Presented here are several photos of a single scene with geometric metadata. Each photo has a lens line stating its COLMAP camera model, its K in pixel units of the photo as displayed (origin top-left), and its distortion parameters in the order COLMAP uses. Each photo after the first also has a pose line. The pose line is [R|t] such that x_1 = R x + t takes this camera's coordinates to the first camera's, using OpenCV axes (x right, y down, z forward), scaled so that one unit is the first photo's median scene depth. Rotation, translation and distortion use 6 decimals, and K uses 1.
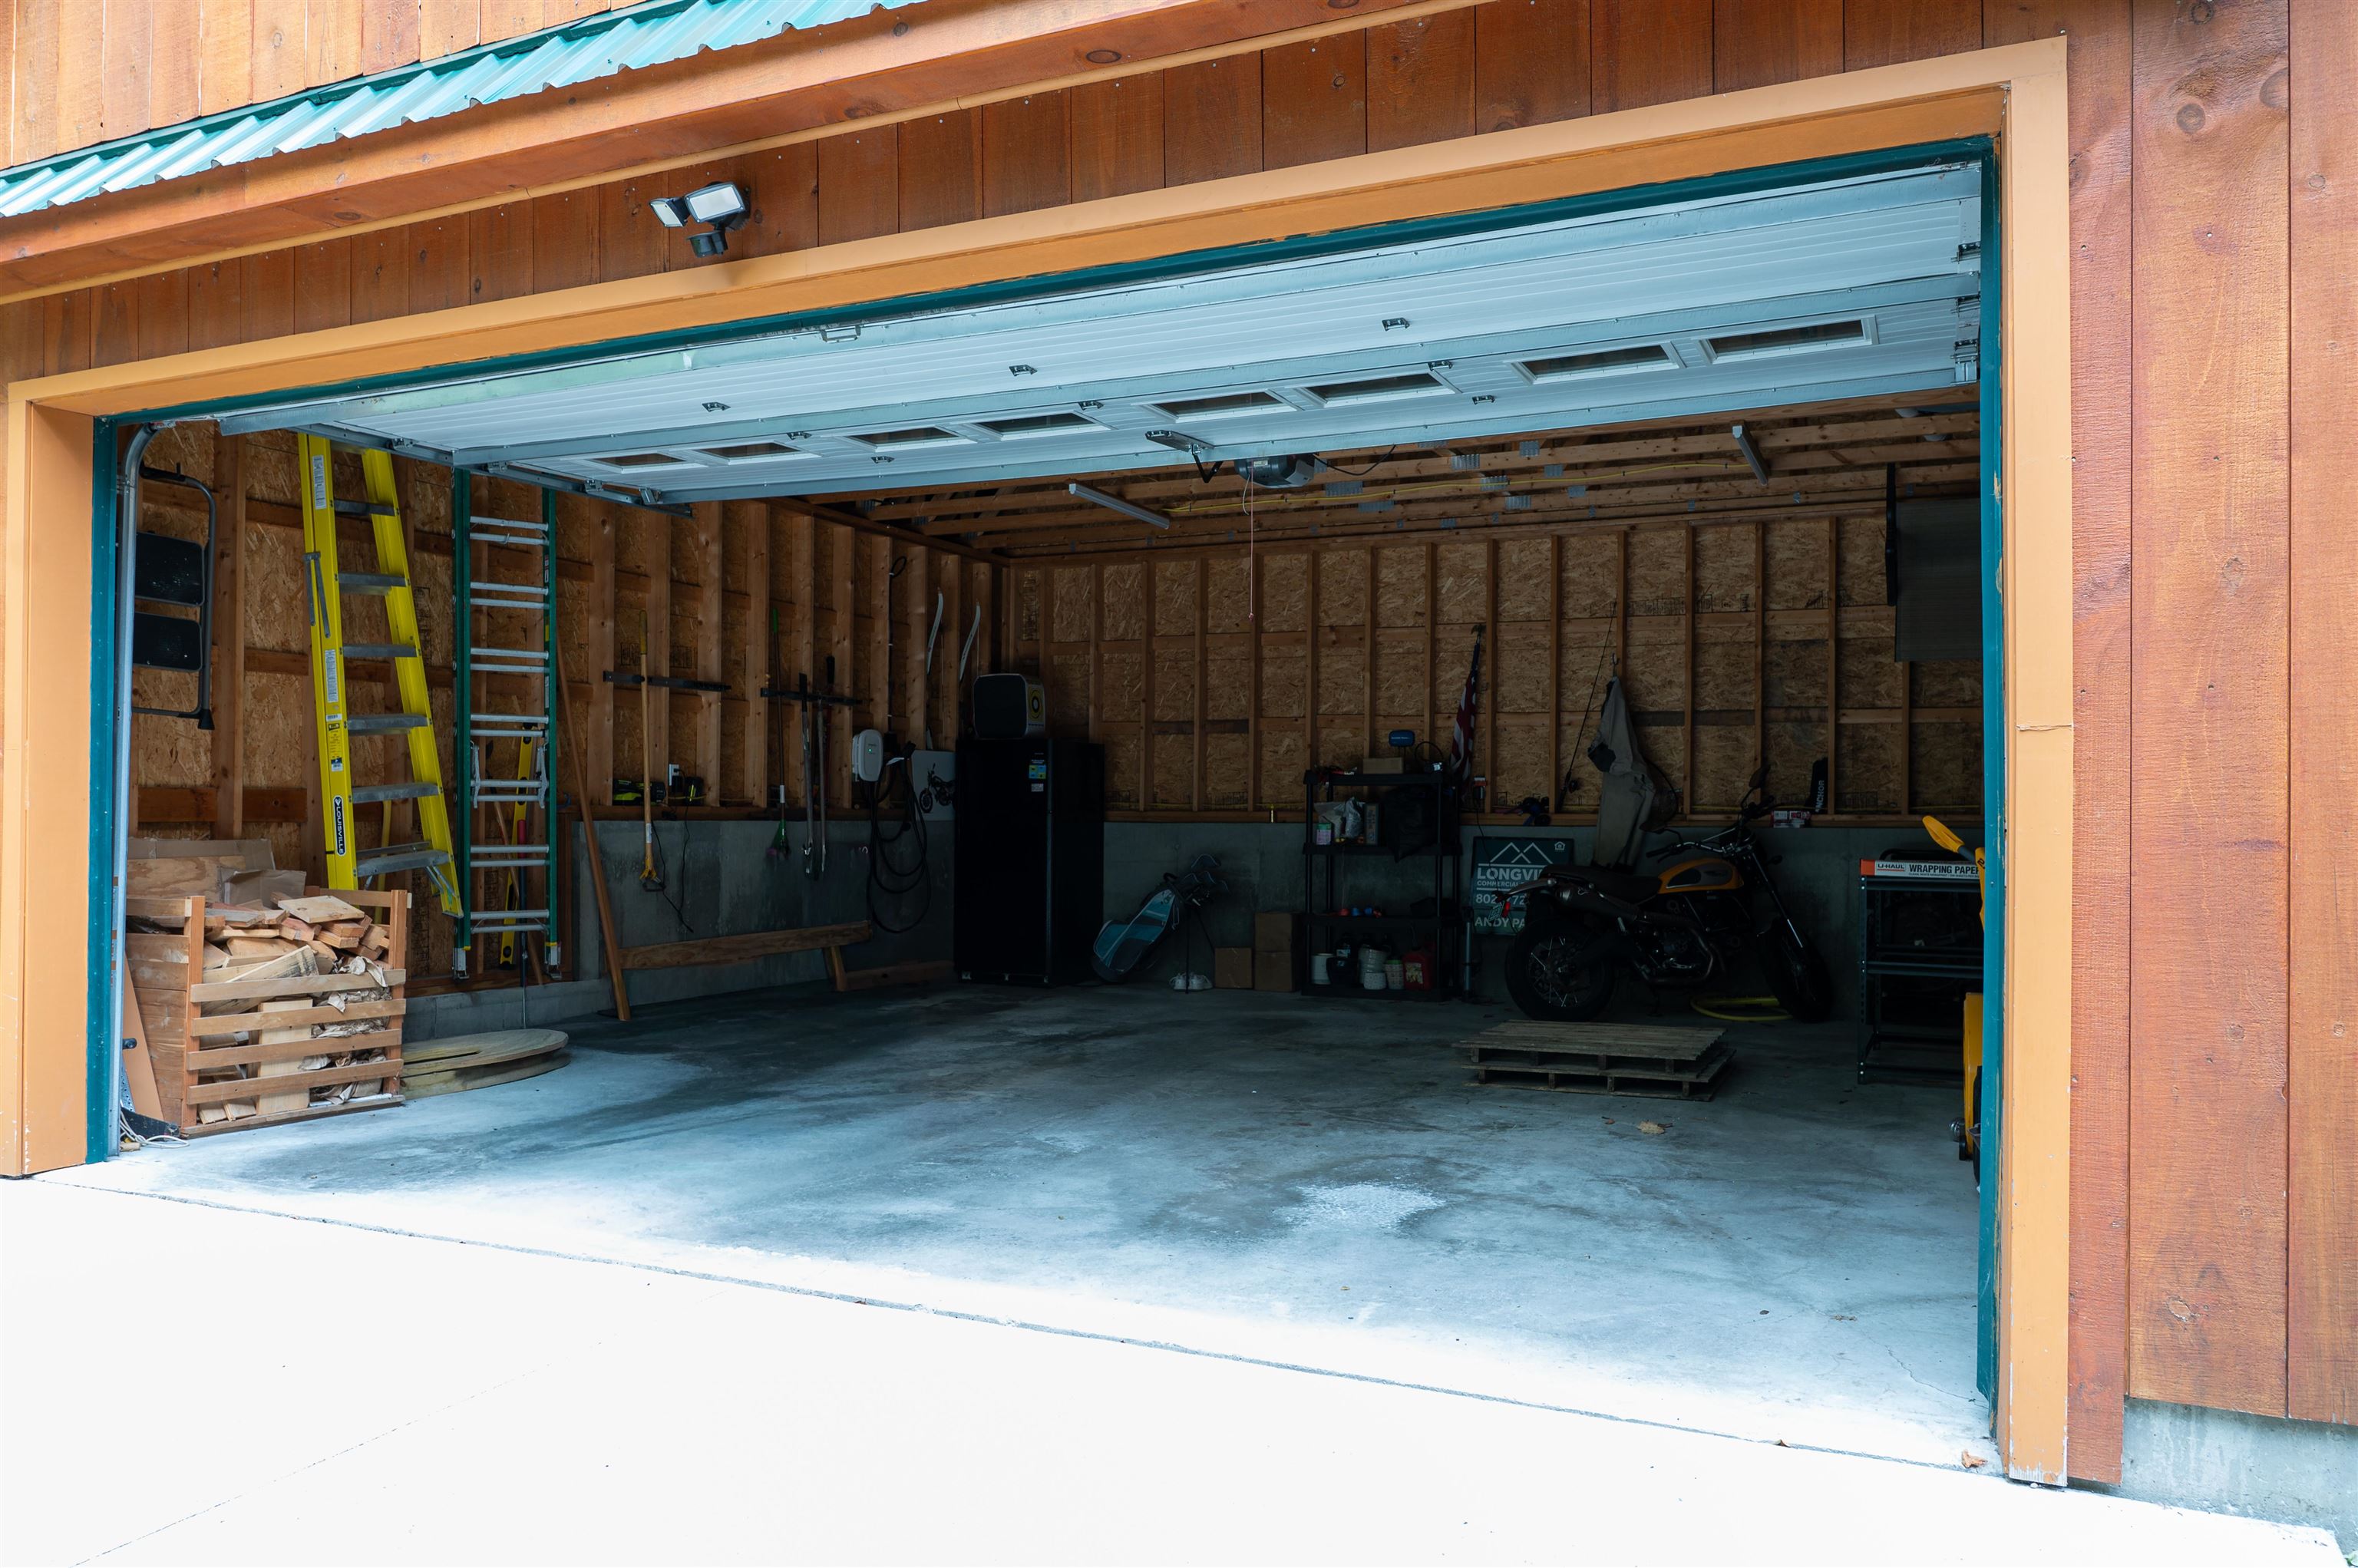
lens RADIAL K [[1626.2, 0, 1174.1], [0, 1626.2, 791.2], [0, 0, 1]] dist [-0.013678, 0.000837]
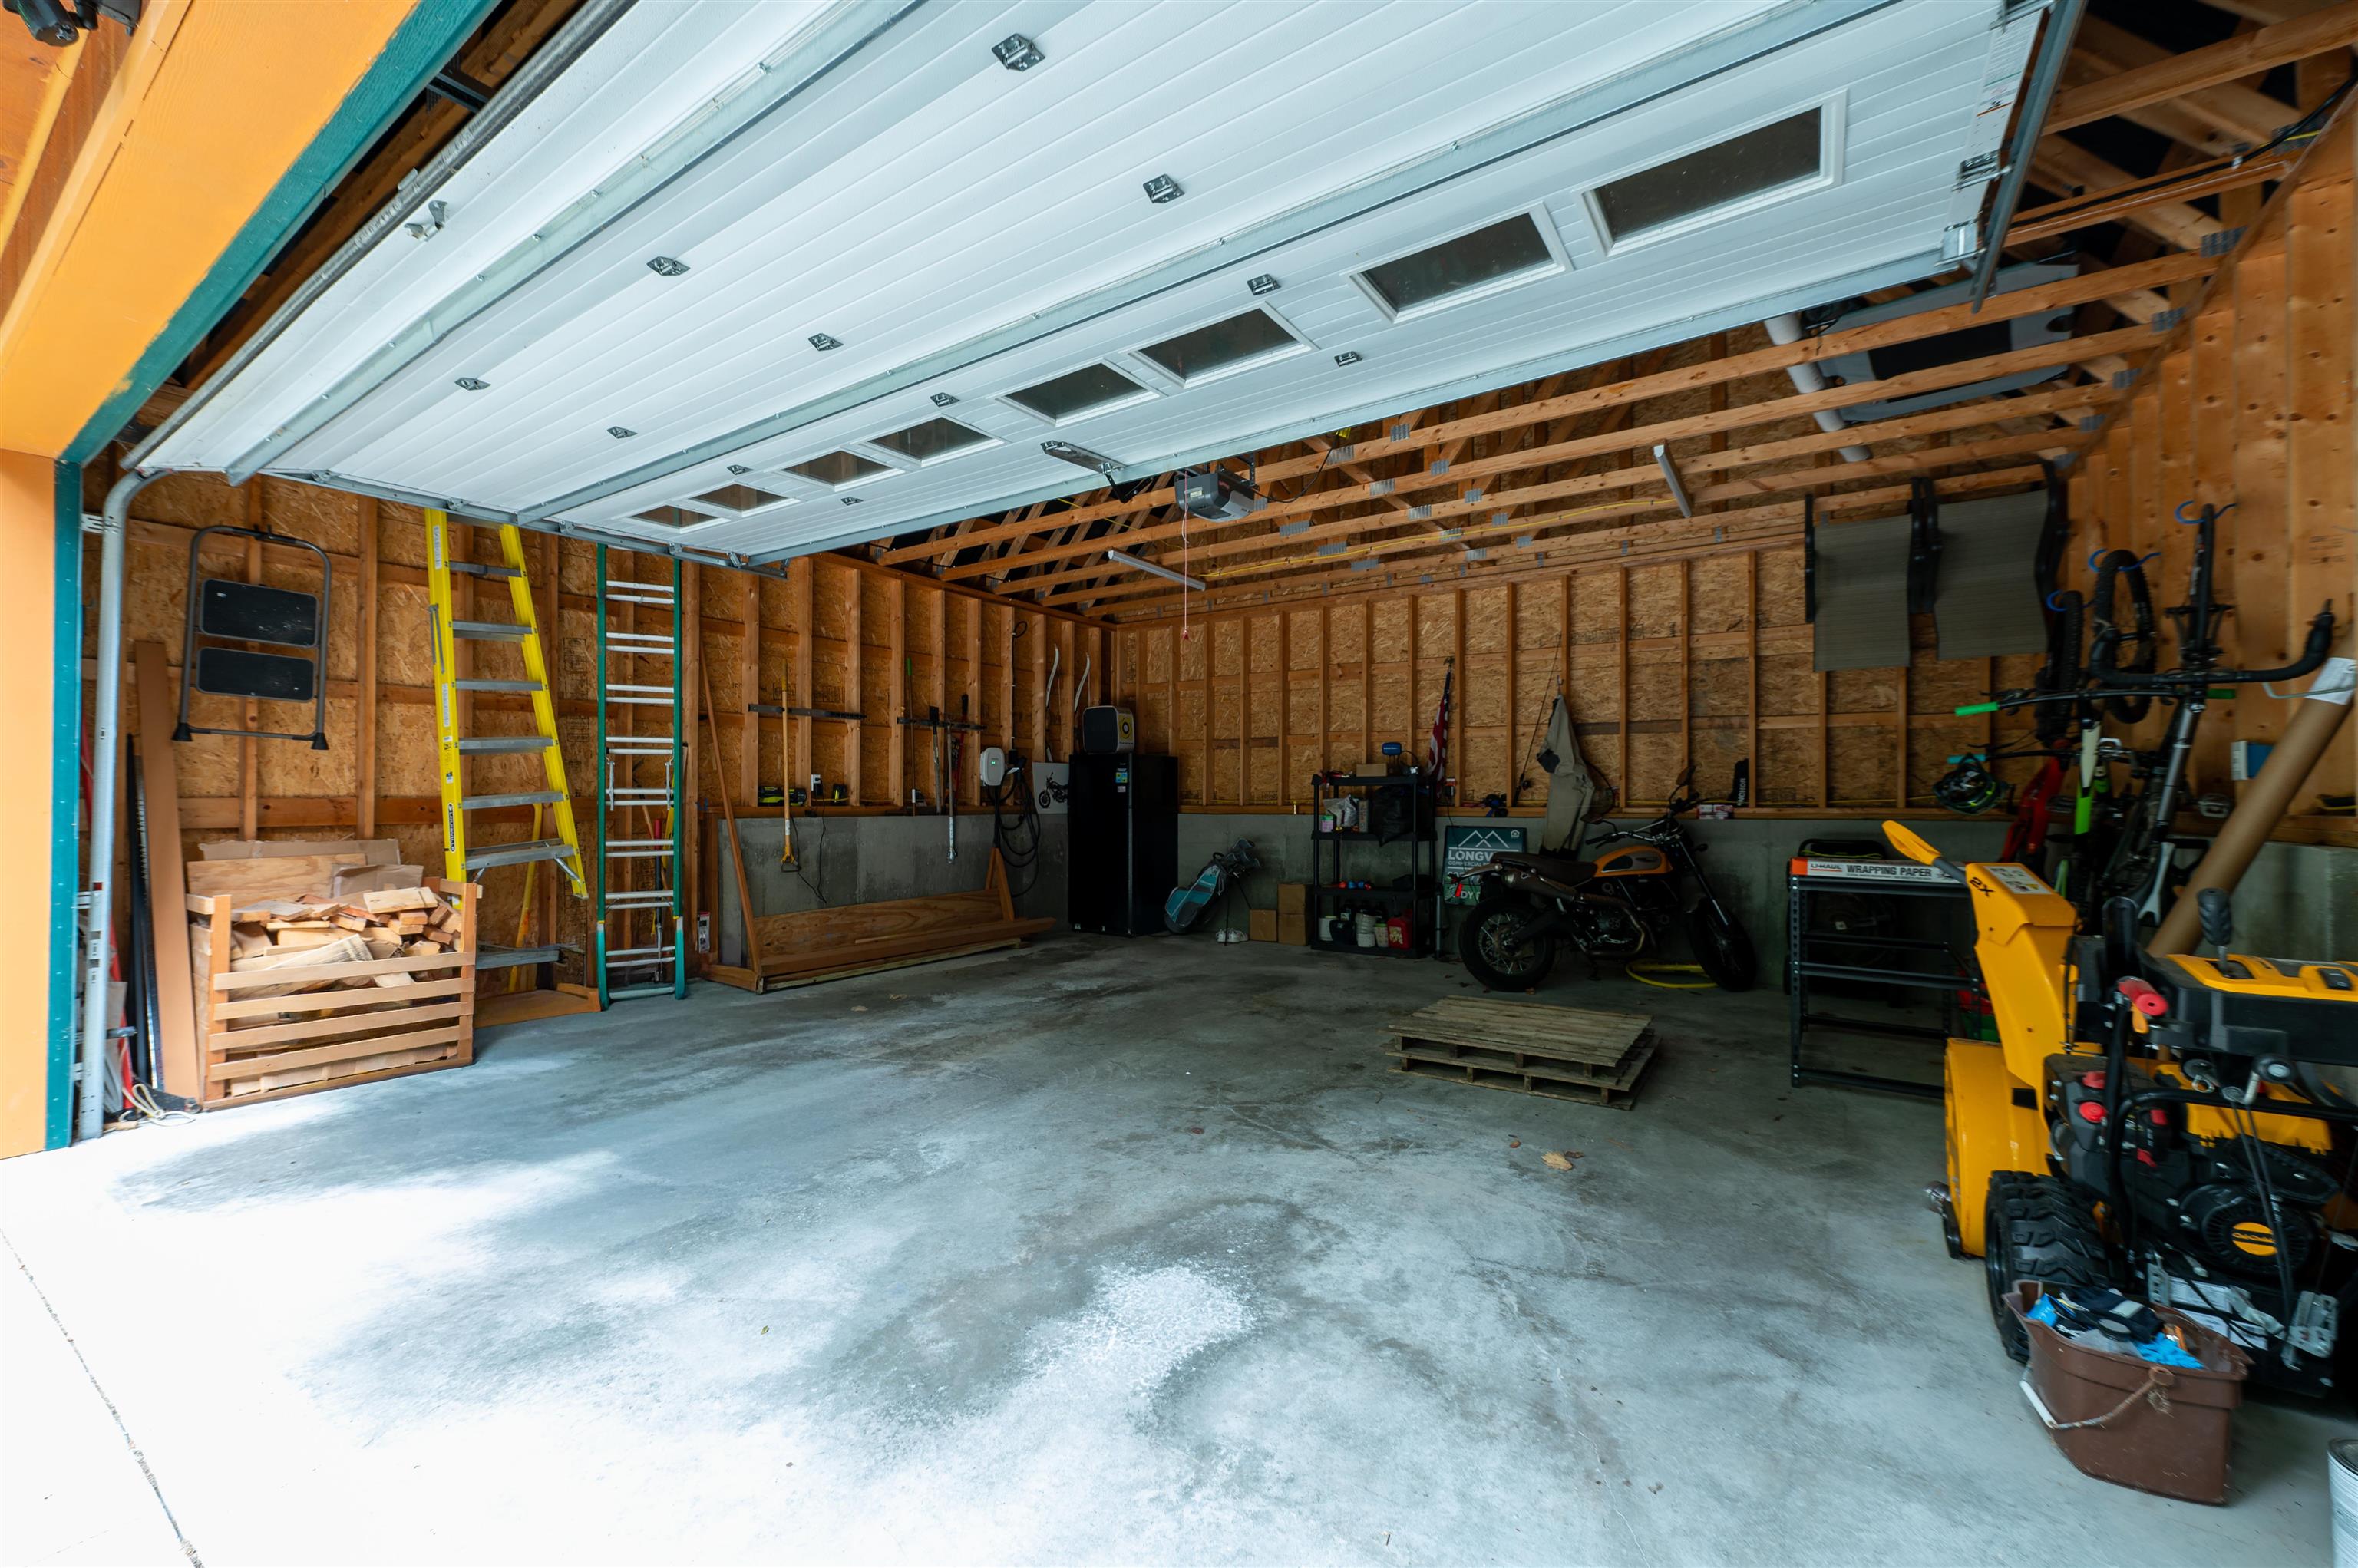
lens RADIAL K [[959.0, 0, 1194.3], [0, 959.0, 789.0], [0, 0, 1]] dist [0.002197, 0.000768]
pose [[0.991207, -0.008270, -0.132062, 0.108820], [0.008399, 0.999965, 0.000420, -0.002890], [0.132054, -0.001525, 0.991241, 0.289687]]
